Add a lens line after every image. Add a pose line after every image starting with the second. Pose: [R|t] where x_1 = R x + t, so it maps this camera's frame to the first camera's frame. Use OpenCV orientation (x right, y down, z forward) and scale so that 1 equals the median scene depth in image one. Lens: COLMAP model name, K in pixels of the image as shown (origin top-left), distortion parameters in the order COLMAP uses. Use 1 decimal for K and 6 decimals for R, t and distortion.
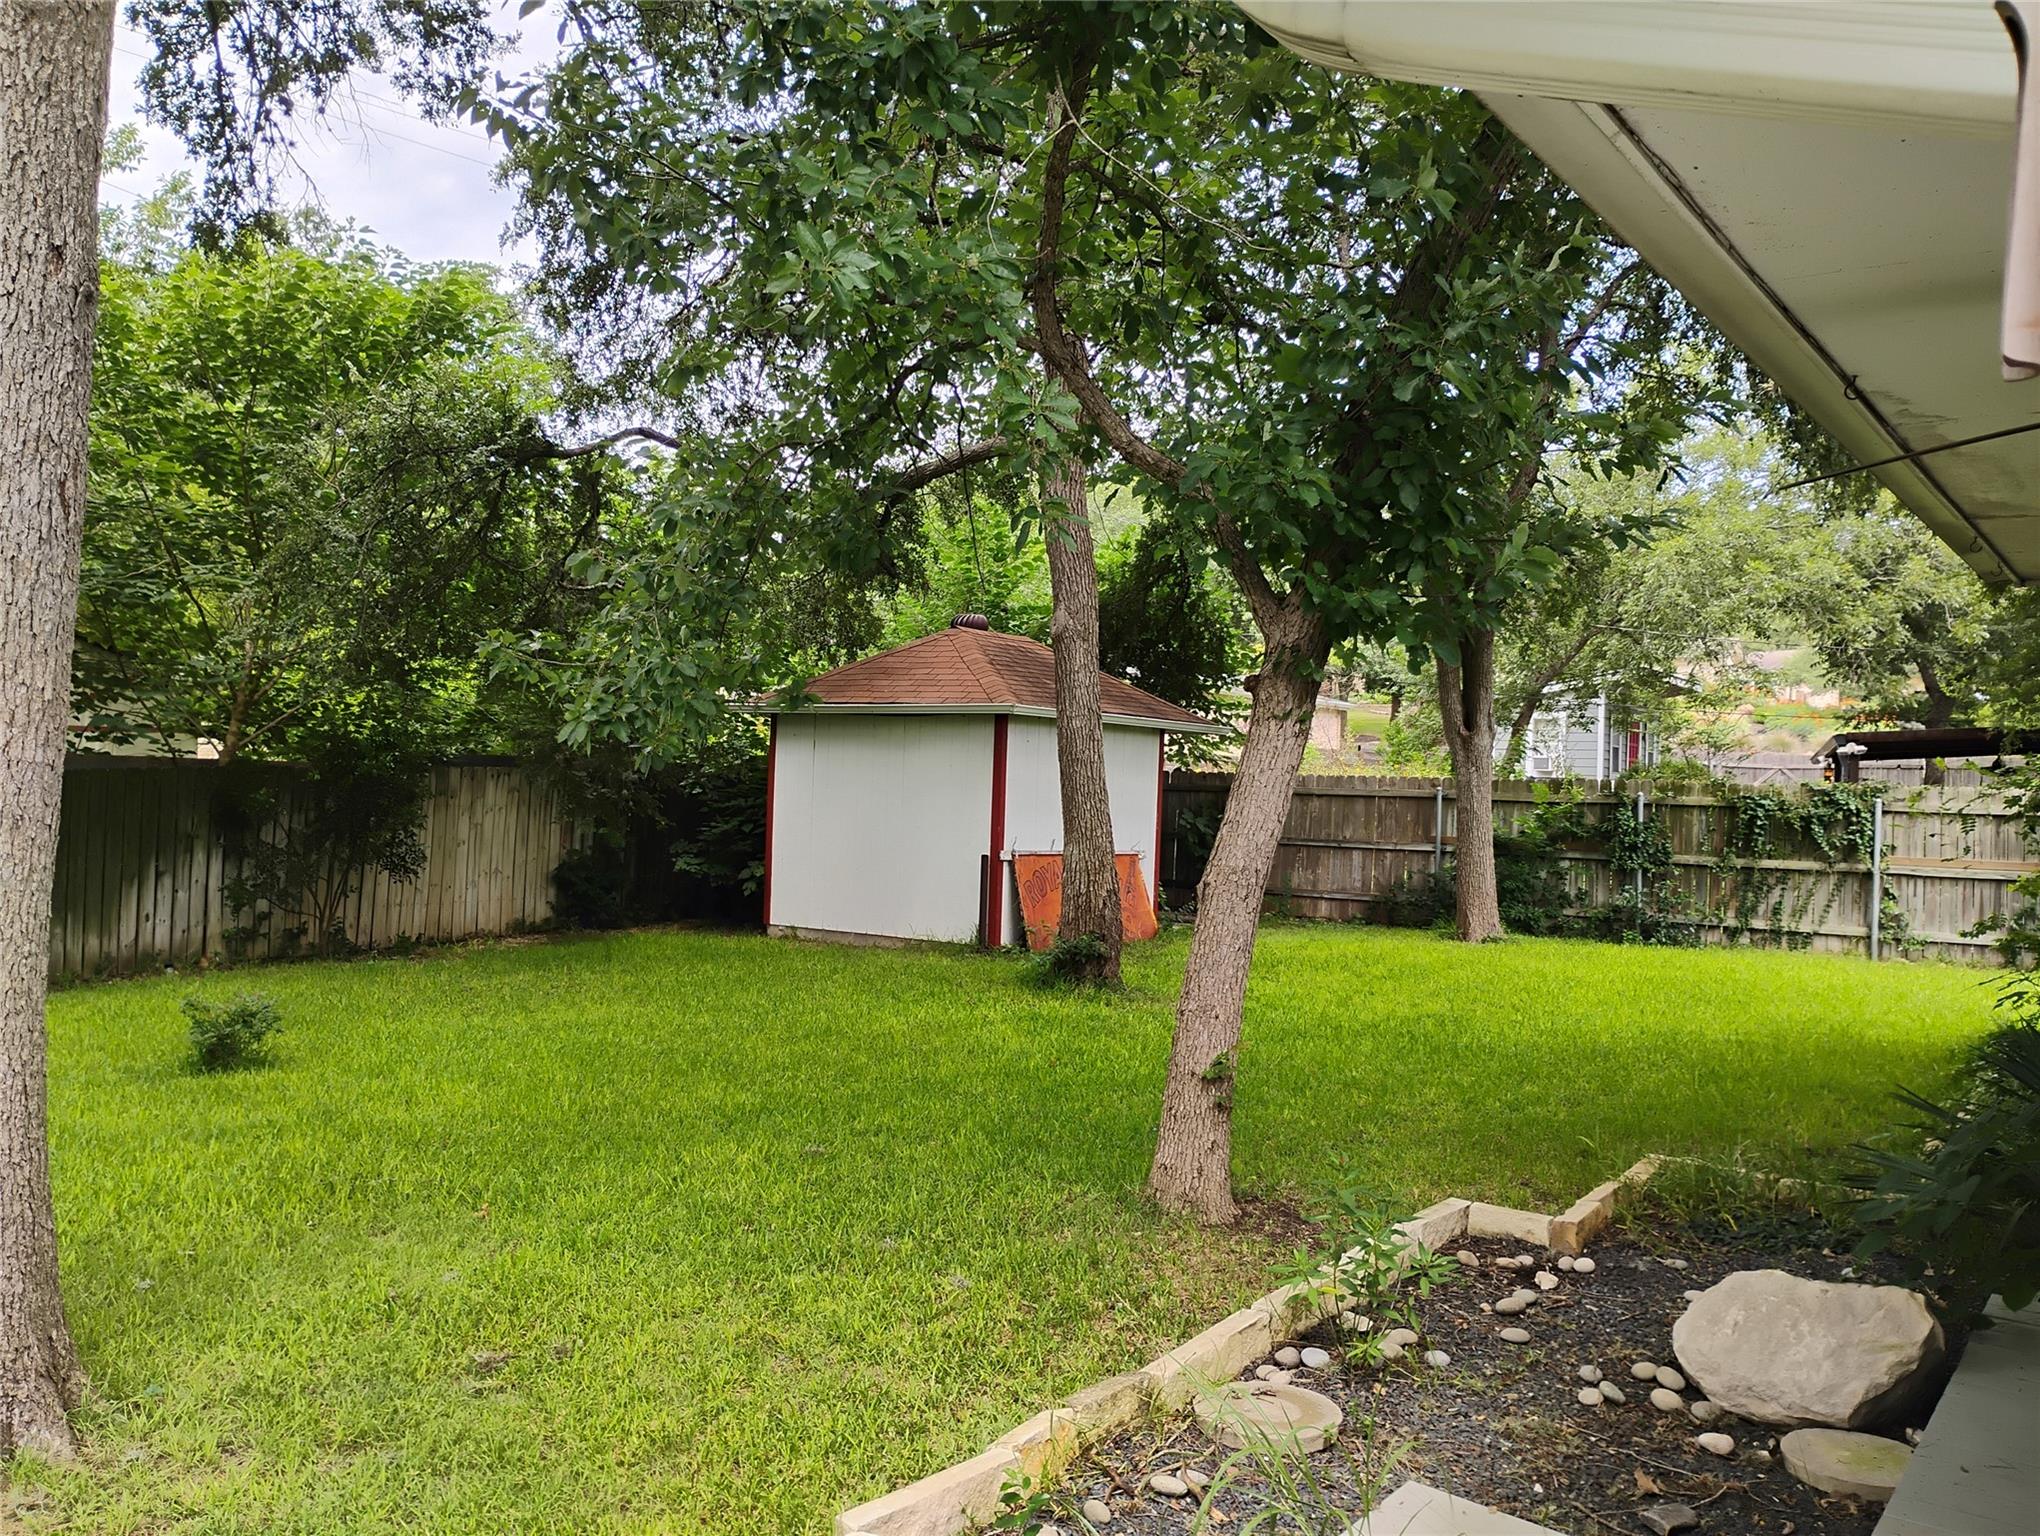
lens RADIAL K [[1700.2, 0, 1020.1], [0, 1700.2, 766.5], [0, 0, 1]] dist [0.055416, -0.060457]
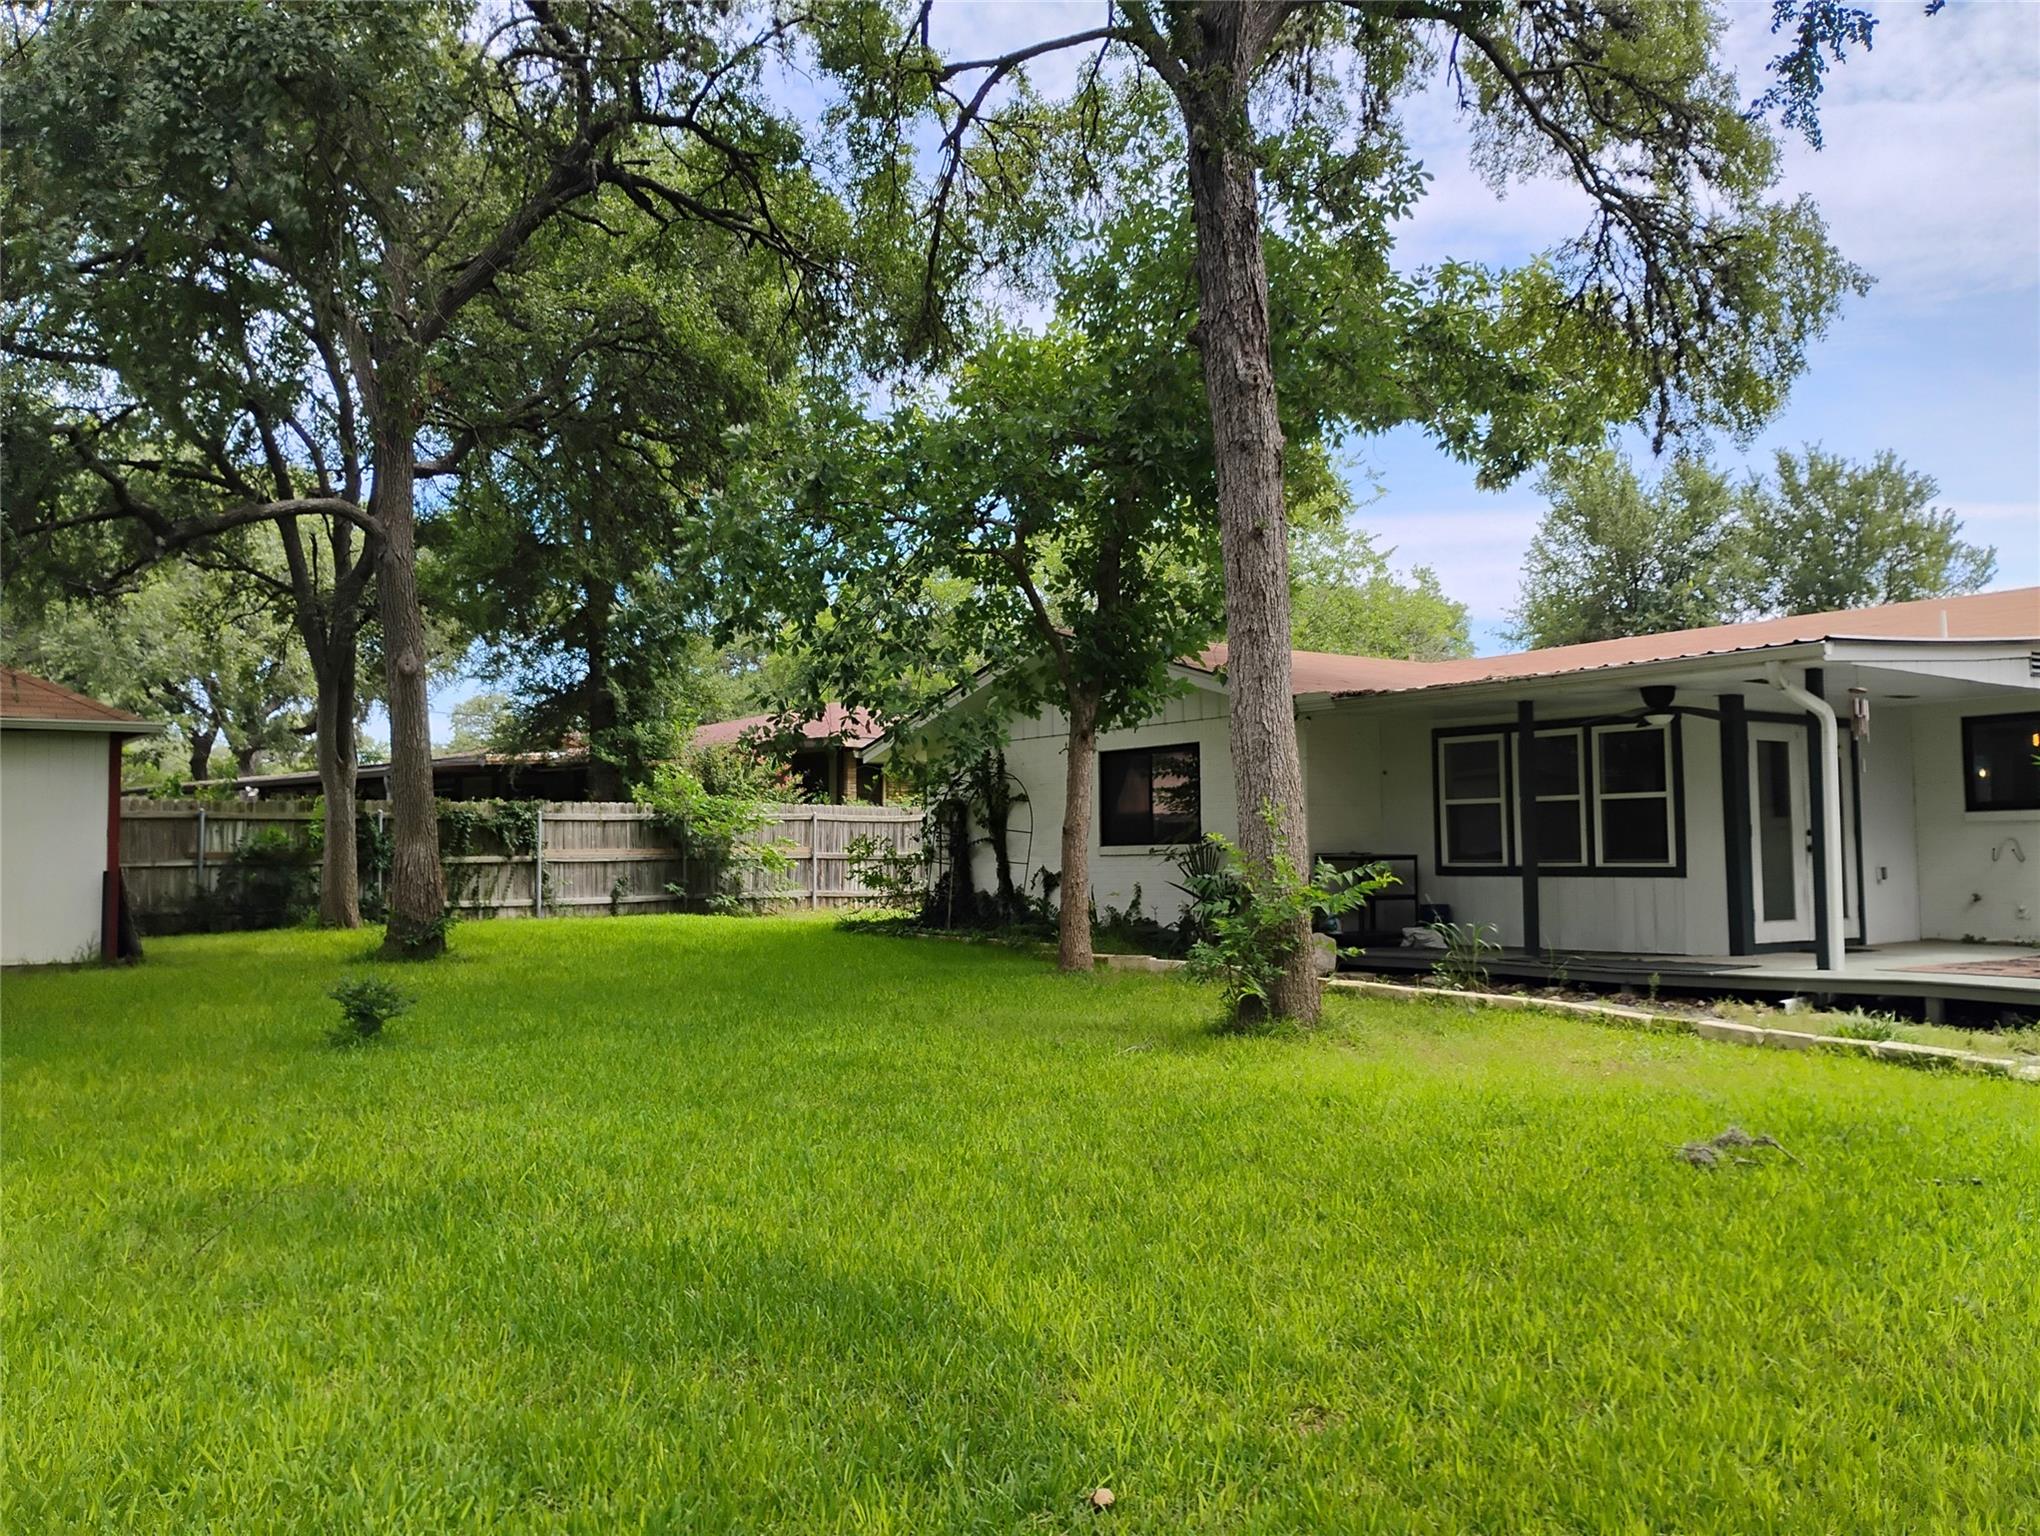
lens RADIAL K [[1700.2, 0, 1020.5], [0, 1700.2, 763.0], [0, 0, 1]] dist [0.055416, -0.060457]
pose [[0.301727, 0.018994, 0.953205, -0.756046], [0.008934, 0.999701, -0.022748, 0.014166], [-0.953353, 0.015379, 0.301467, 0.158996]]
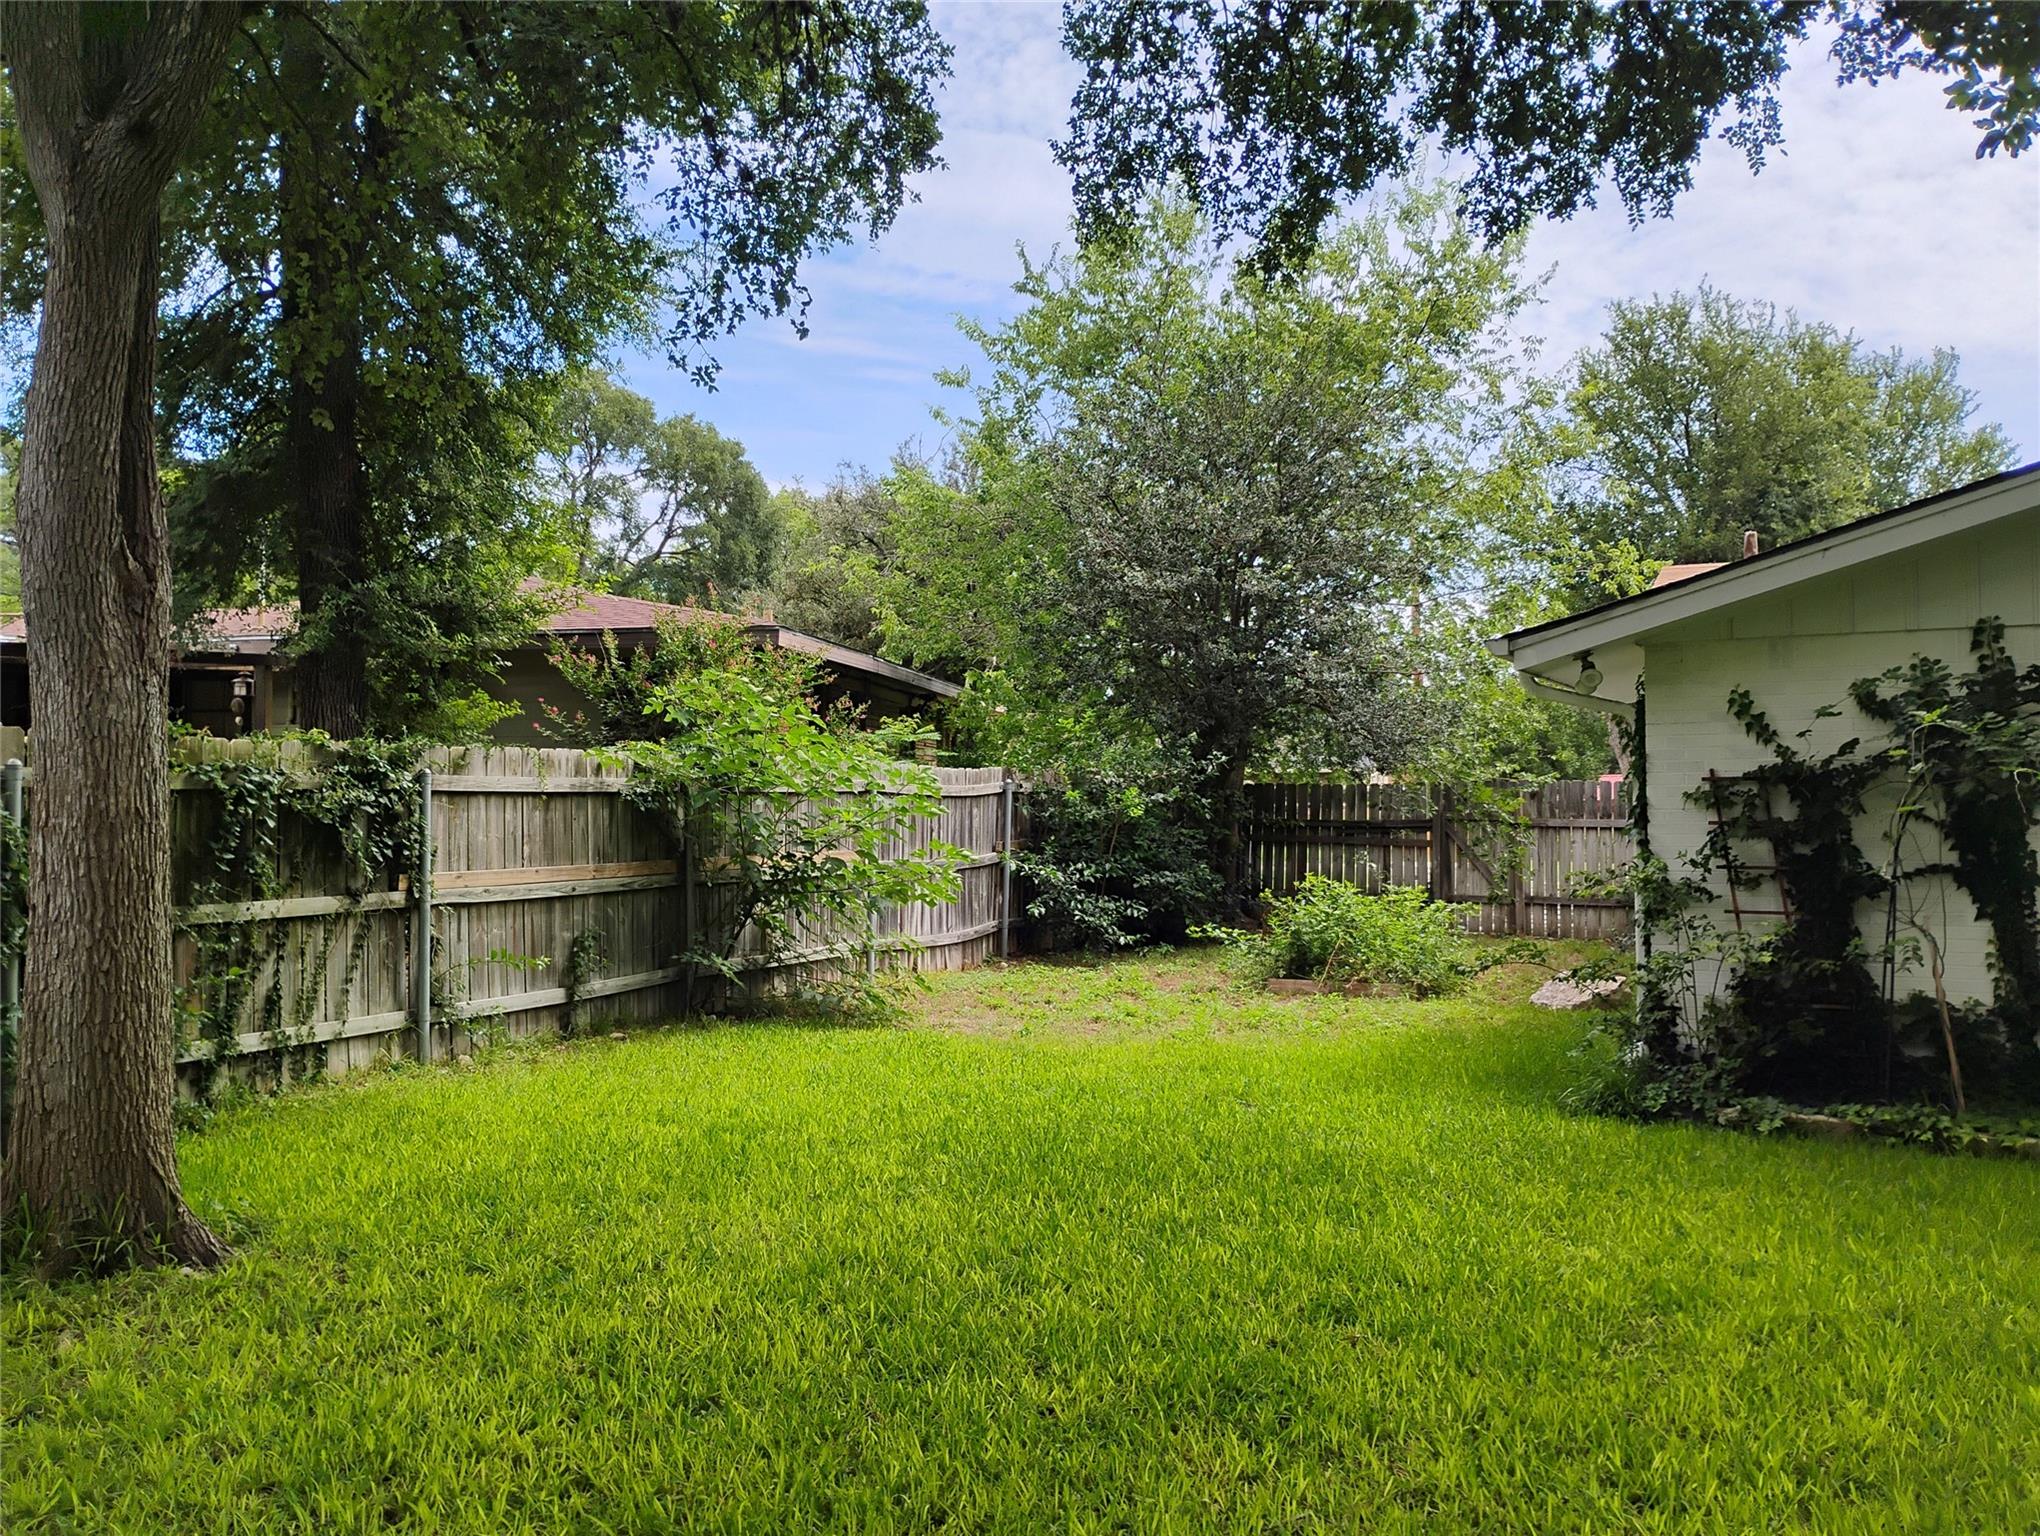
lens RADIAL K [[1700.2, 0, 1019.0], [0, 1700.2, 769.8], [0, 0, 1]] dist [0.055416, -0.060457]
pose [[-0.154297, -0.004626, 0.988014, -0.055120], [-0.007737, 0.999964, 0.003474, 0.015729], [-0.987994, -0.007108, -0.154327, 0.877625]]
